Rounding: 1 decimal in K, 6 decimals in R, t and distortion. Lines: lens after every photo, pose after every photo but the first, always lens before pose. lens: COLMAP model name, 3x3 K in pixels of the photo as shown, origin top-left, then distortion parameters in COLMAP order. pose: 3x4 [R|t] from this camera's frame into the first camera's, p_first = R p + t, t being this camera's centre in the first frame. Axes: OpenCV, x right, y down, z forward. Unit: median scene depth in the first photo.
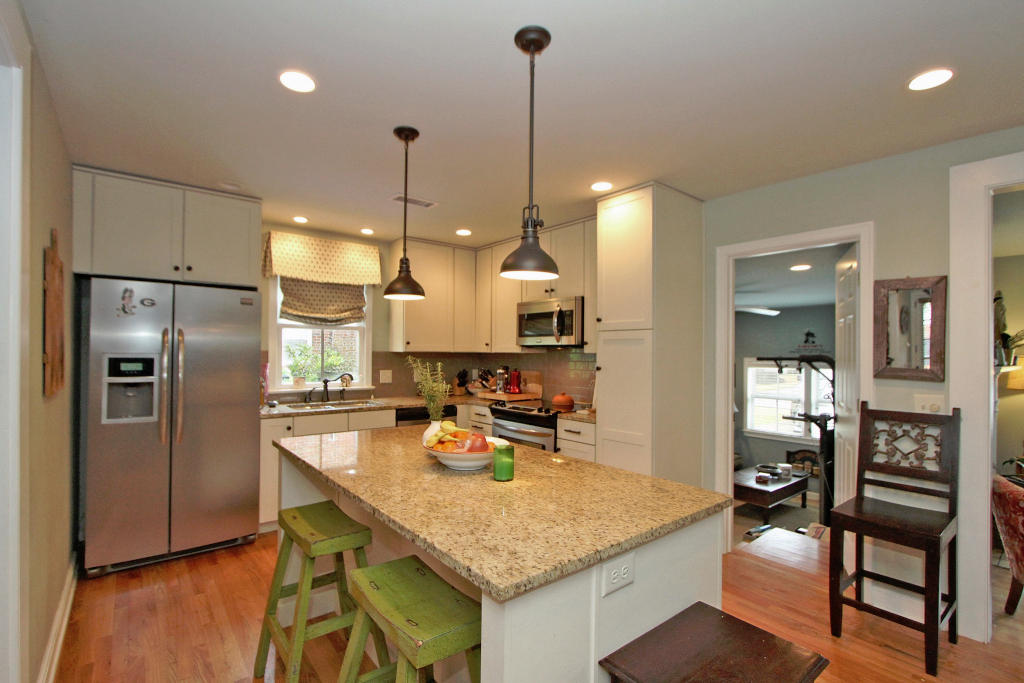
lens RADIAL K [[478.5, 0, 513.2], [0, 478.5, 346.6], [0, 0, 1]] dist [-0.014292, 0.002037]
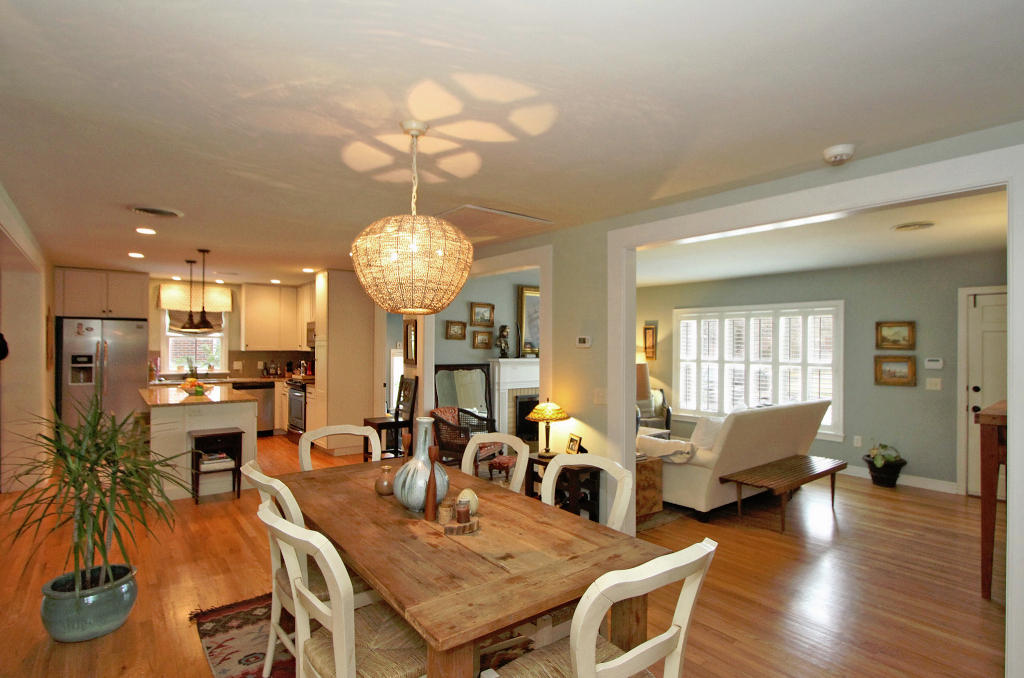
lens RADIAL K [[527.6, 0, 505.8], [0, 527.6, 342.6], [0, 0, 1]] dist [-0.005970, -0.001432]
pose [[0.999568, -0.003056, -0.029215, 0.826448], [0.003229, 0.999978, 0.005861, -0.028743], [0.029197, -0.005953, 0.999556, -0.923447]]
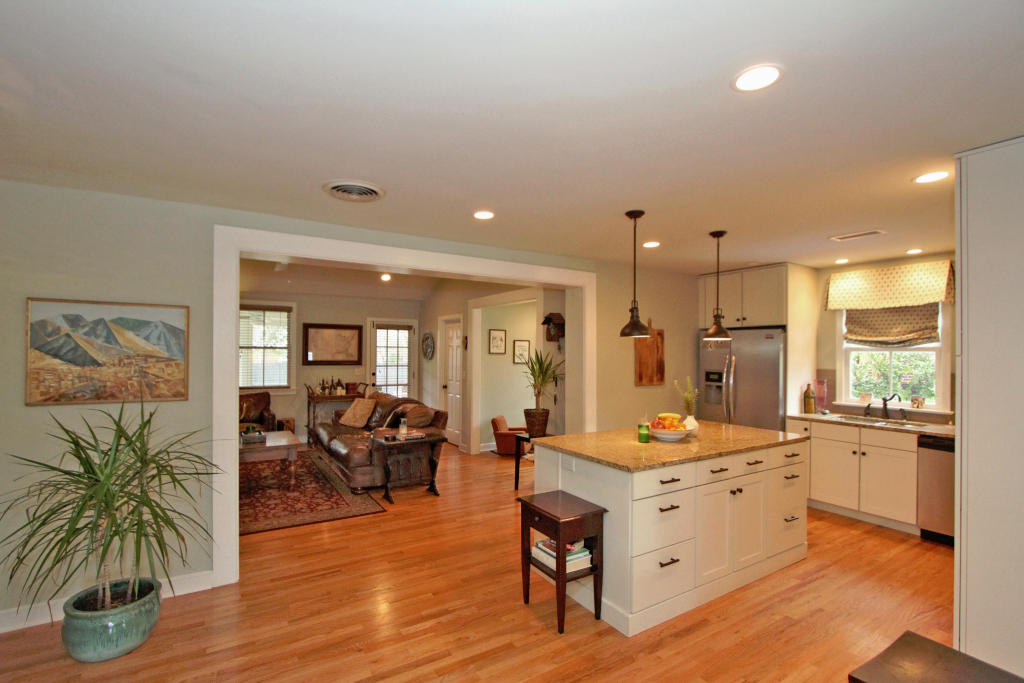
lens RADIAL K [[478.5, 0, 511.3], [0, 478.5, 345.7], [0, 0, 1]] dist [-0.014292, 0.002037]
pose [[-0.119846, -0.021976, -0.992549, 0.803062], [0.001352, 0.999750, -0.022299, -0.027275], [0.992792, -0.004014, -0.119786, 0.303048]]
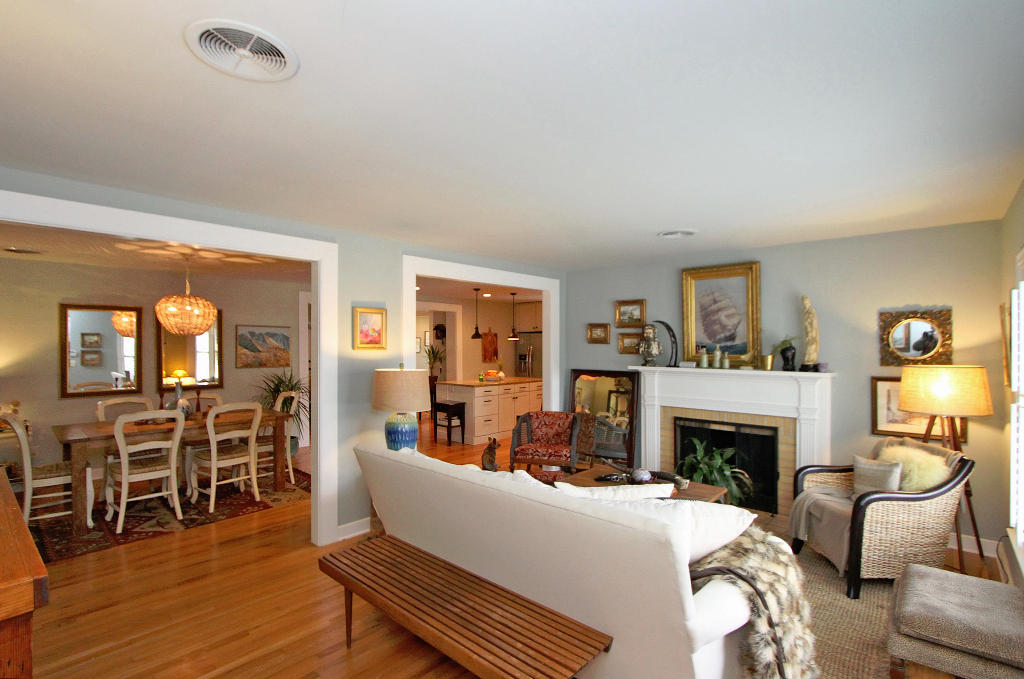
lens RADIAL K [[478.5, 0, 512.4], [0, 478.5, 342.7], [0, 0, 1]] dist [-0.014292, 0.002037]
pose [[0.155696, -0.014043, -0.987705, 1.934714], [0.011905, 0.999853, -0.012339, -0.016869], [0.987733, -0.009838, 0.155840, 0.248240]]
